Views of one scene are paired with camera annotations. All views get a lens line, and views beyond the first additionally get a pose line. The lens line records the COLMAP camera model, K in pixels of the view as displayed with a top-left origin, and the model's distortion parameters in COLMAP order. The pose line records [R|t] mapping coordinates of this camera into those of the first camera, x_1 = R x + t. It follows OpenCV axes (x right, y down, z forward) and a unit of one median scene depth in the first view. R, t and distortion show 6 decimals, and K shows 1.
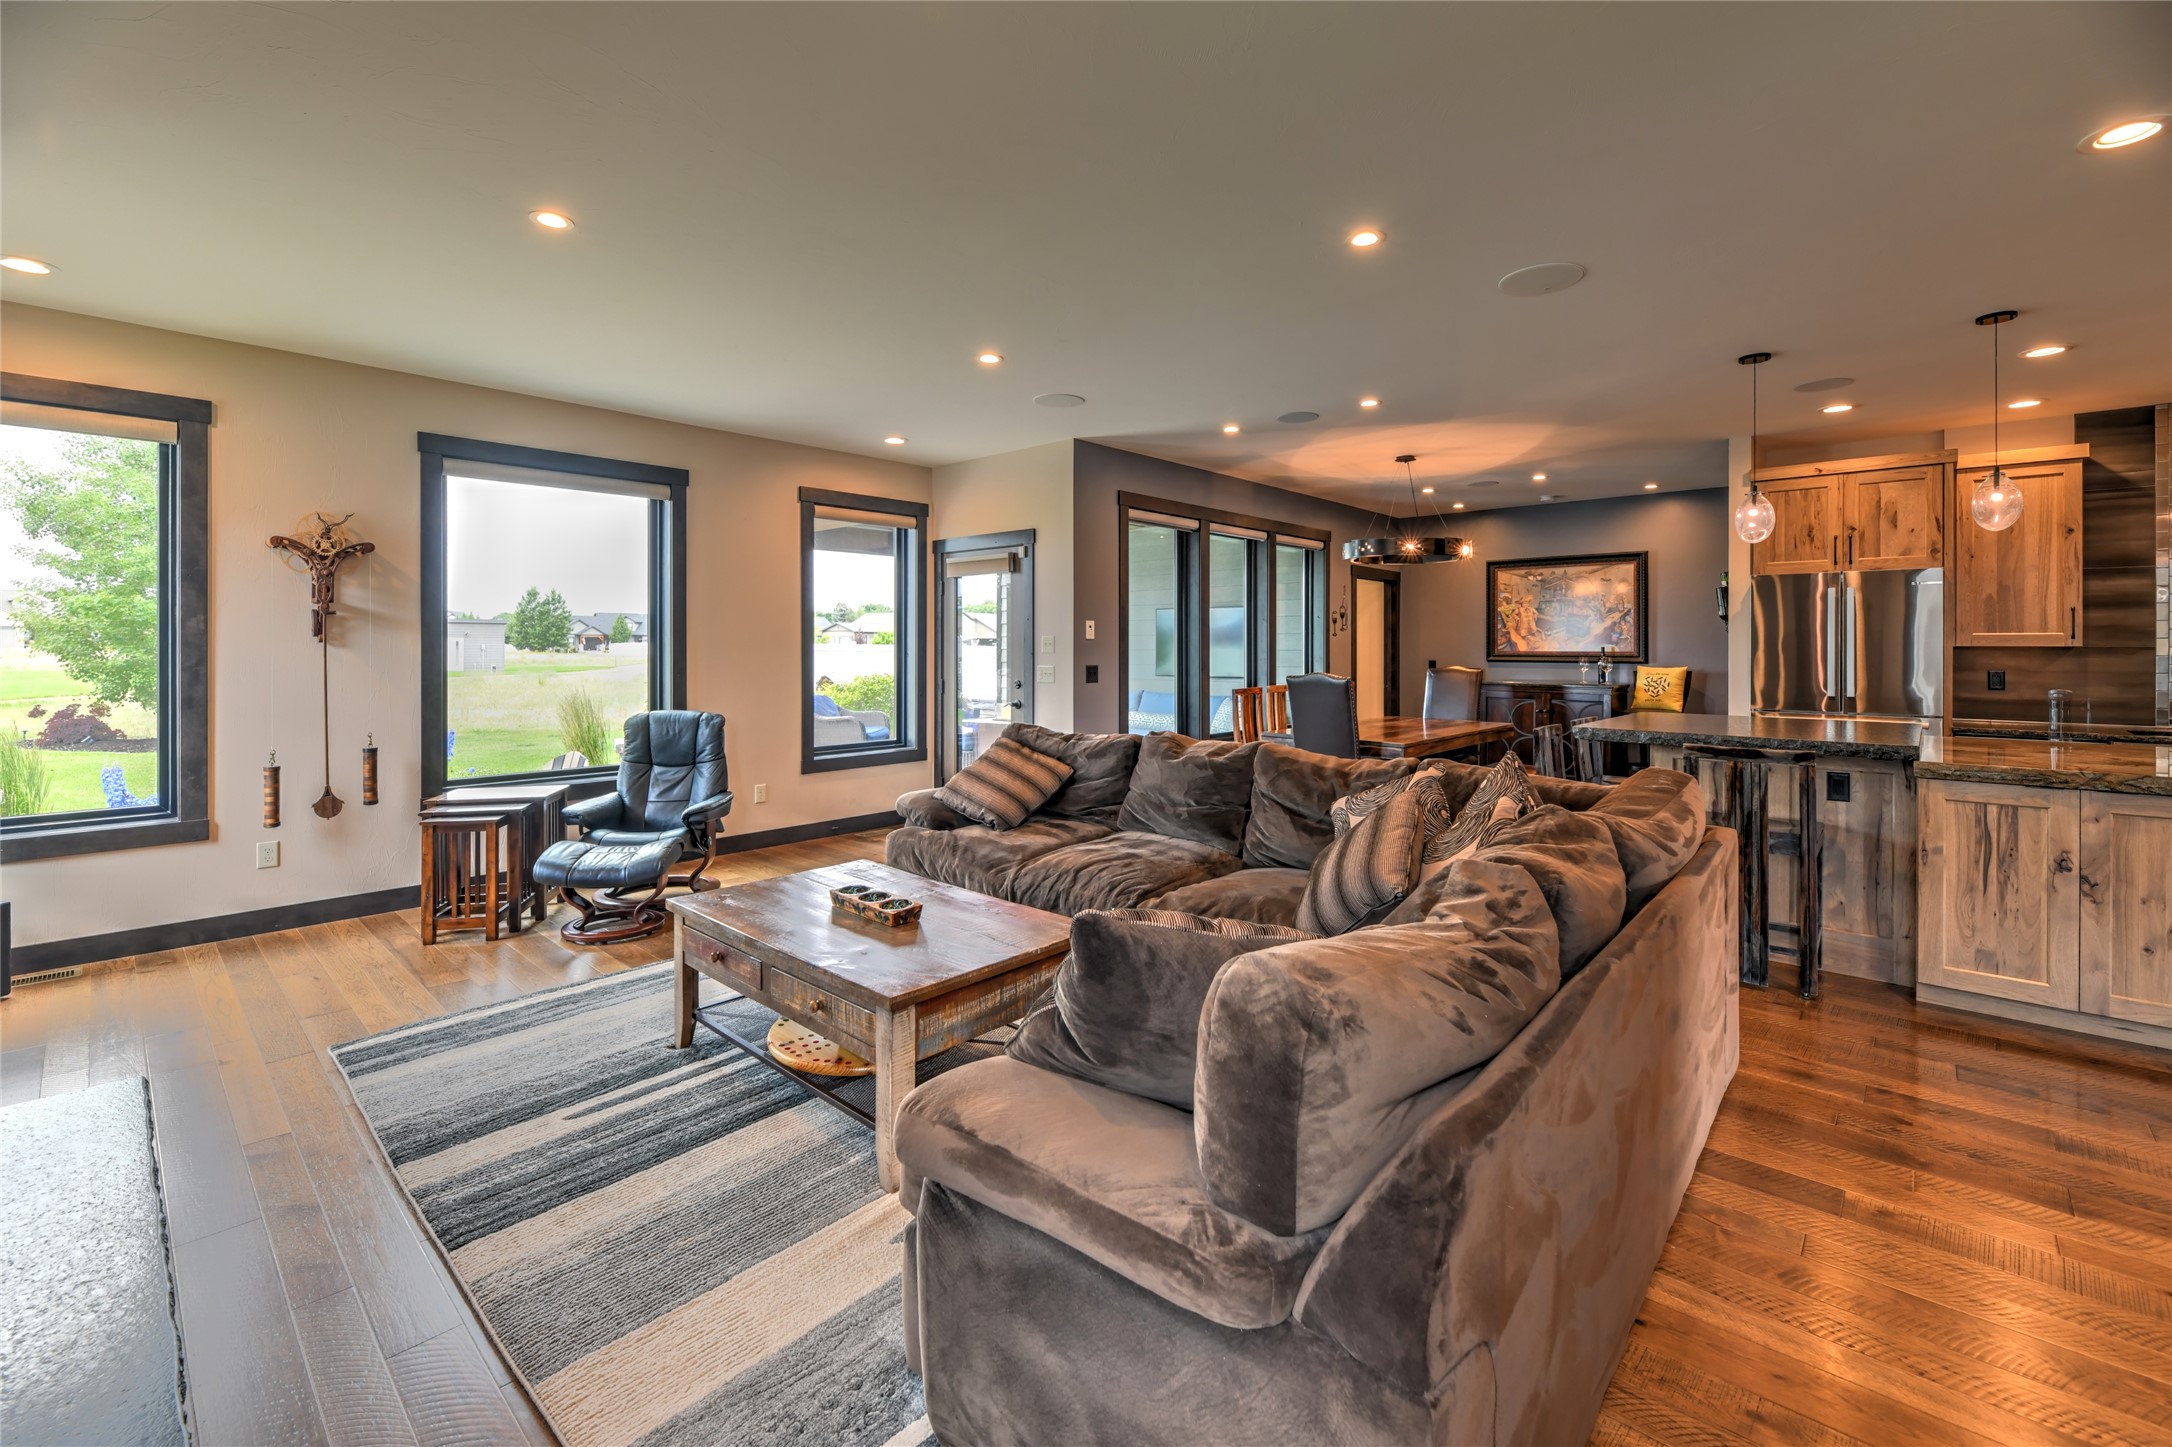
lens RADIAL K [[934.7, 0, 1085.1], [0, 934.7, 640.7], [0, 0, 1]] dist [0.004975, -0.004370]
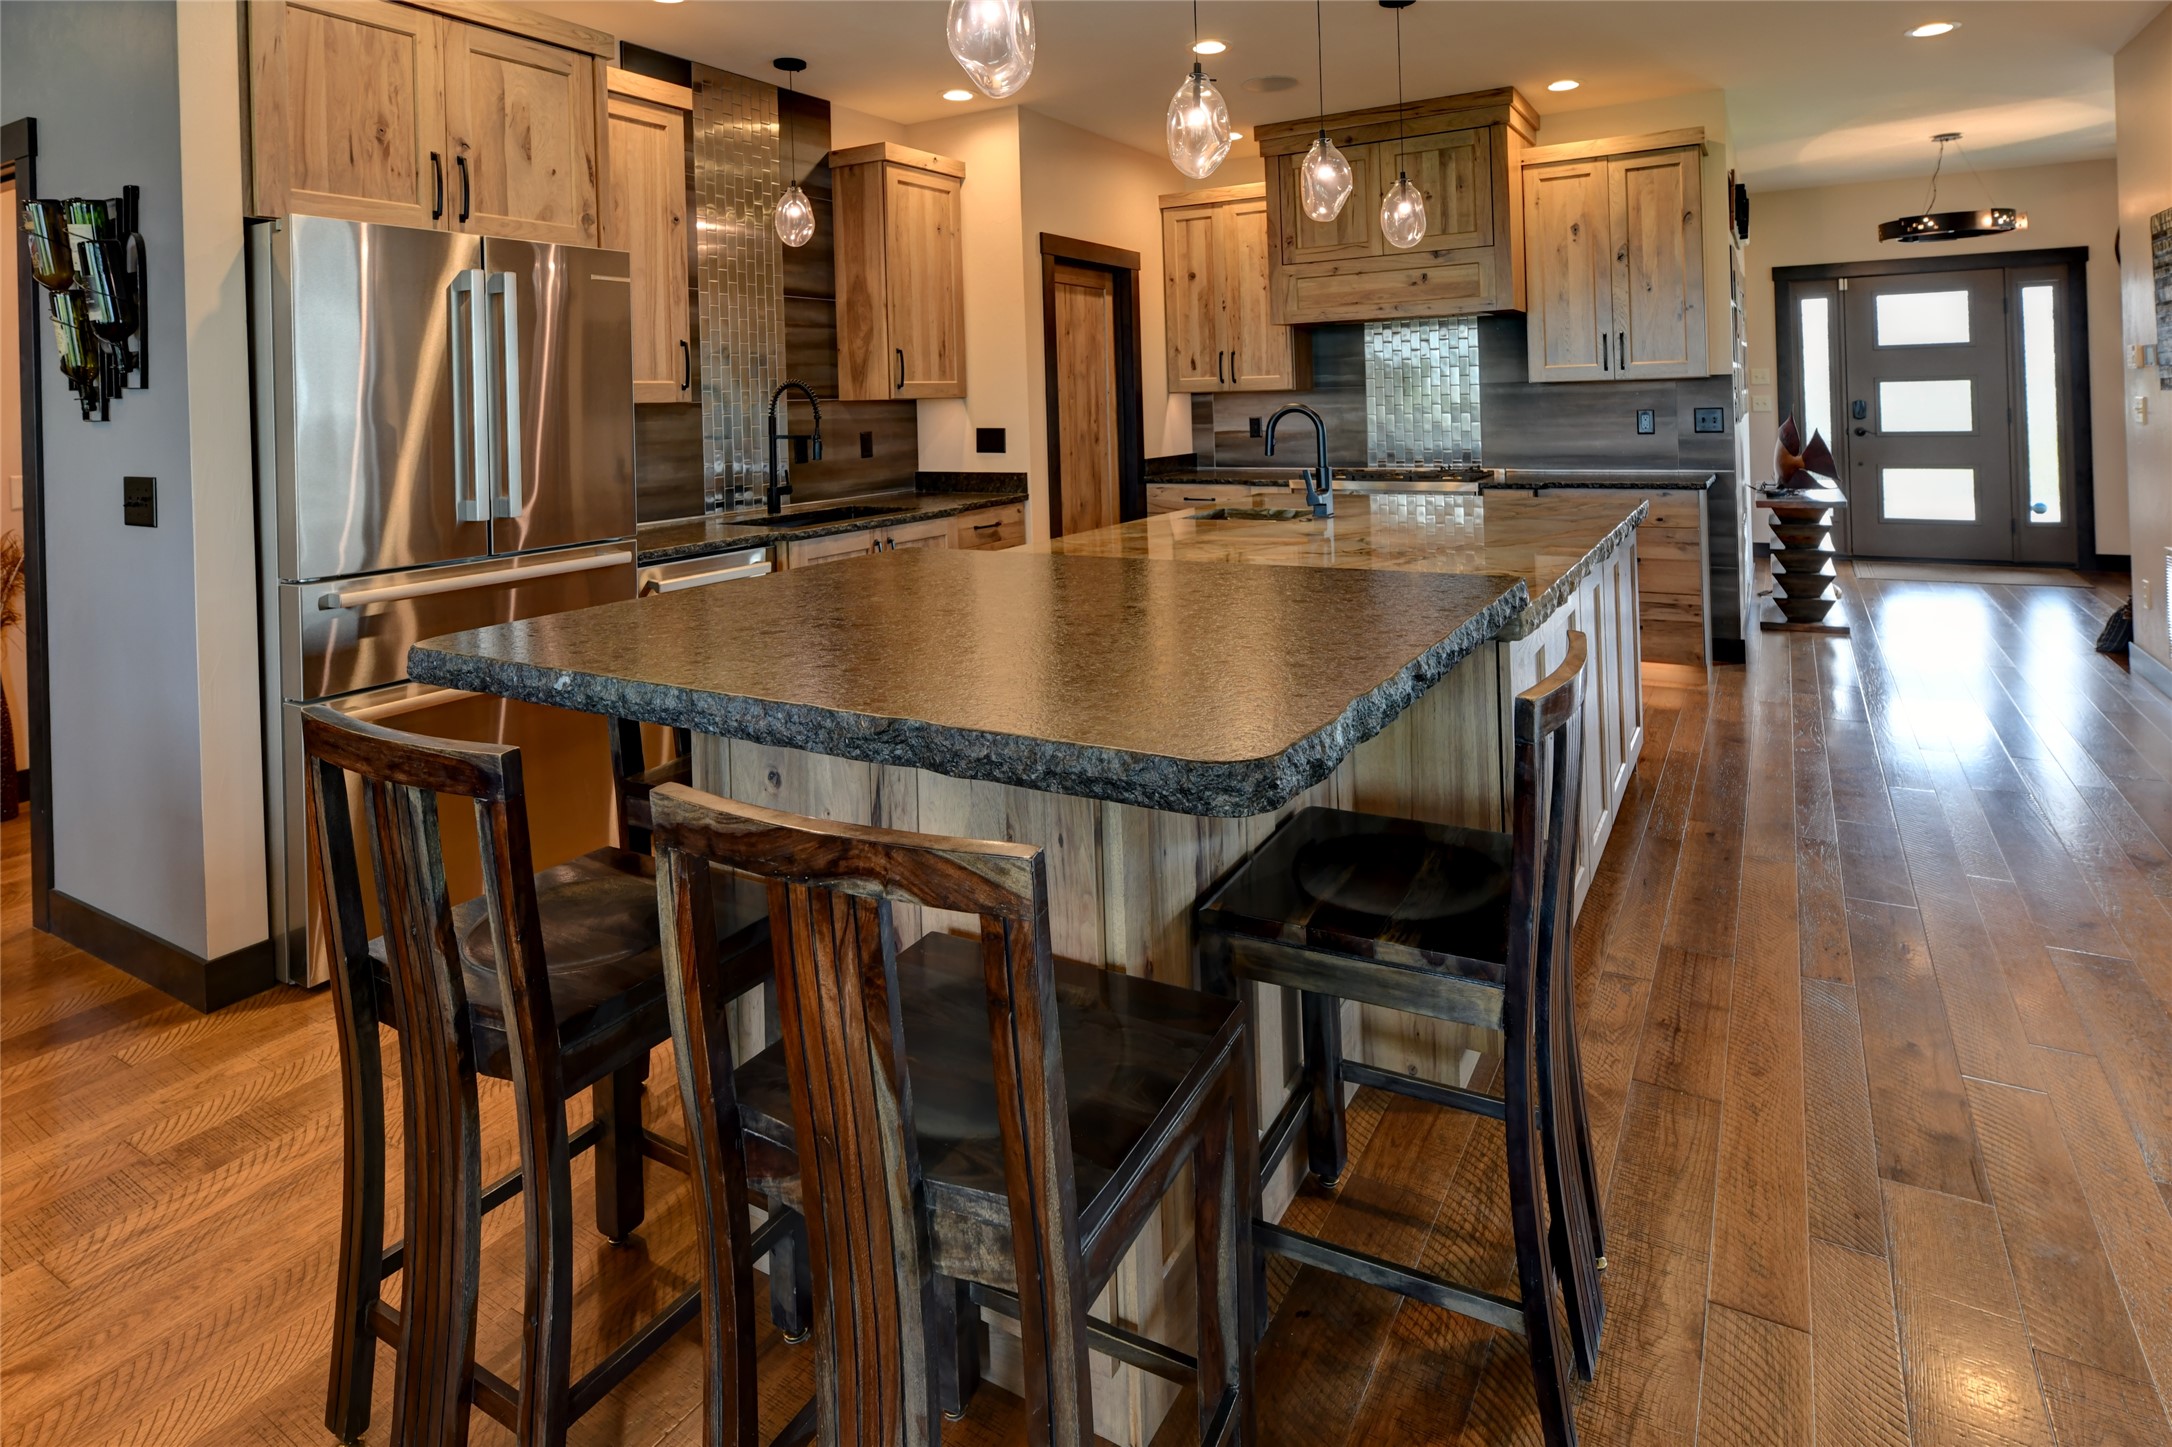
lens RADIAL K [[1106.8, 0, 1089.7], [0, 1106.8, 393.8], [0, 0, 1]] dist [-0.011773, 0.000887]
pose [[-0.192322, 0.006329, 0.981312, 0.258182], [0.019147, 0.999813, -0.002696, 0.007250], [-0.981145, 0.018271, -0.192407, 0.851399]]
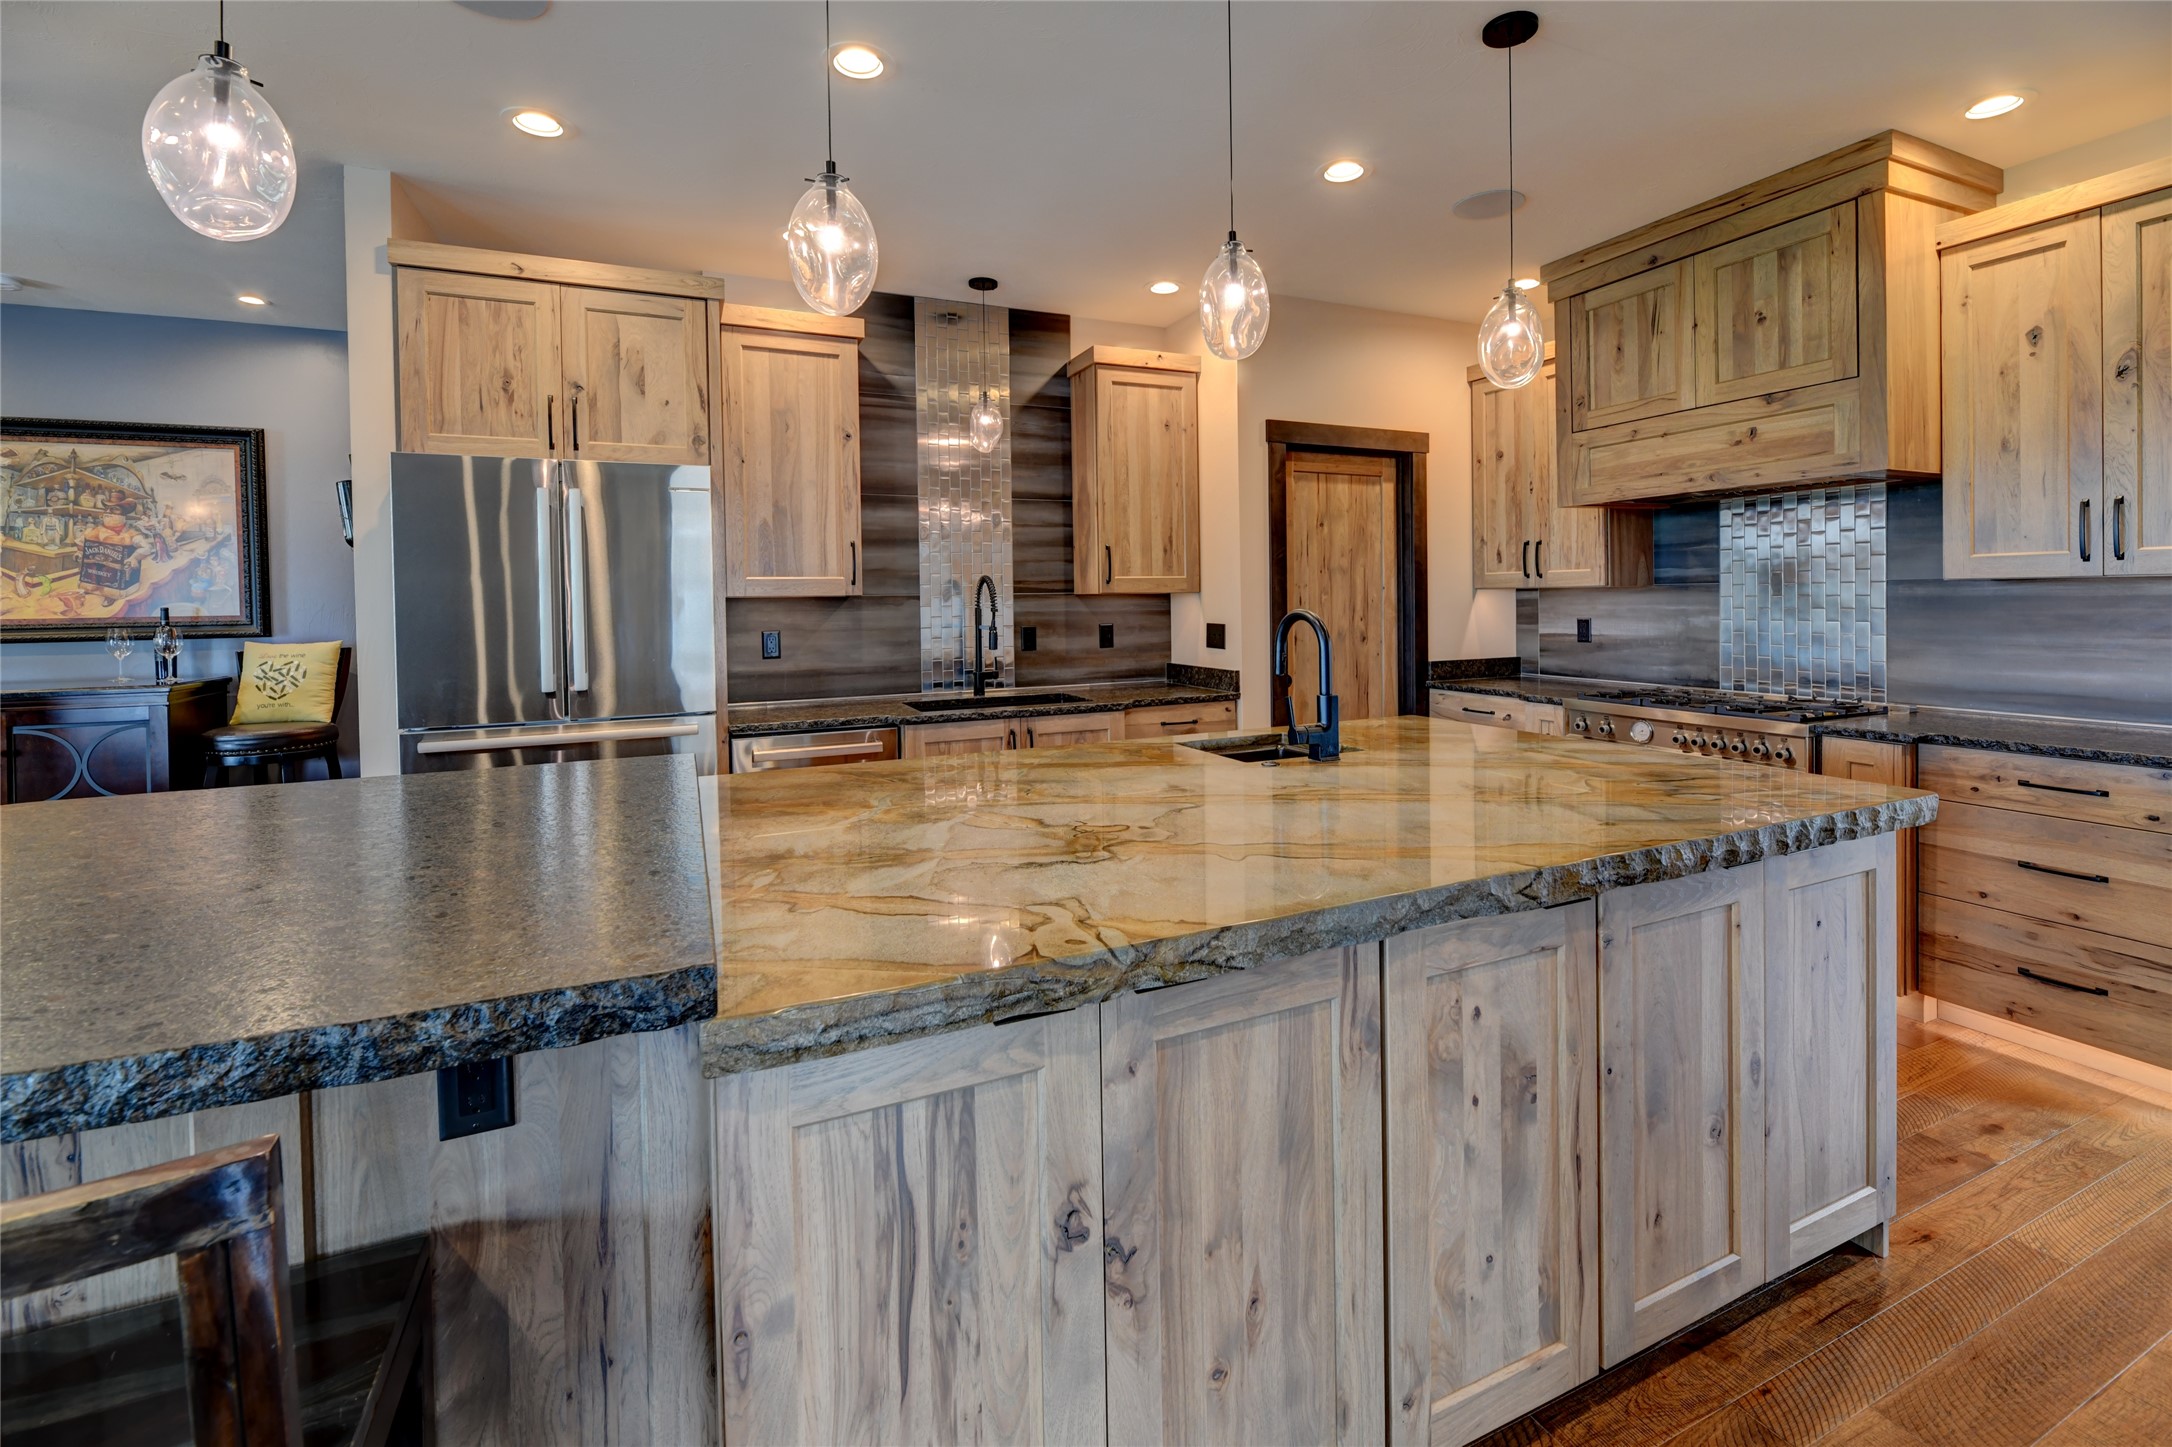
lens RADIAL K [[934.7, 0, 1117.3], [0, 934.7, 616.4], [0, 0, 1]] dist [0.004975, -0.004370]
pose [[0.384895, -0.025428, 0.922610, 0.448974], [0.008724, 0.999676, 0.023912, 0.006521], [-0.922919, -0.001154, 0.384992, 0.514736]]
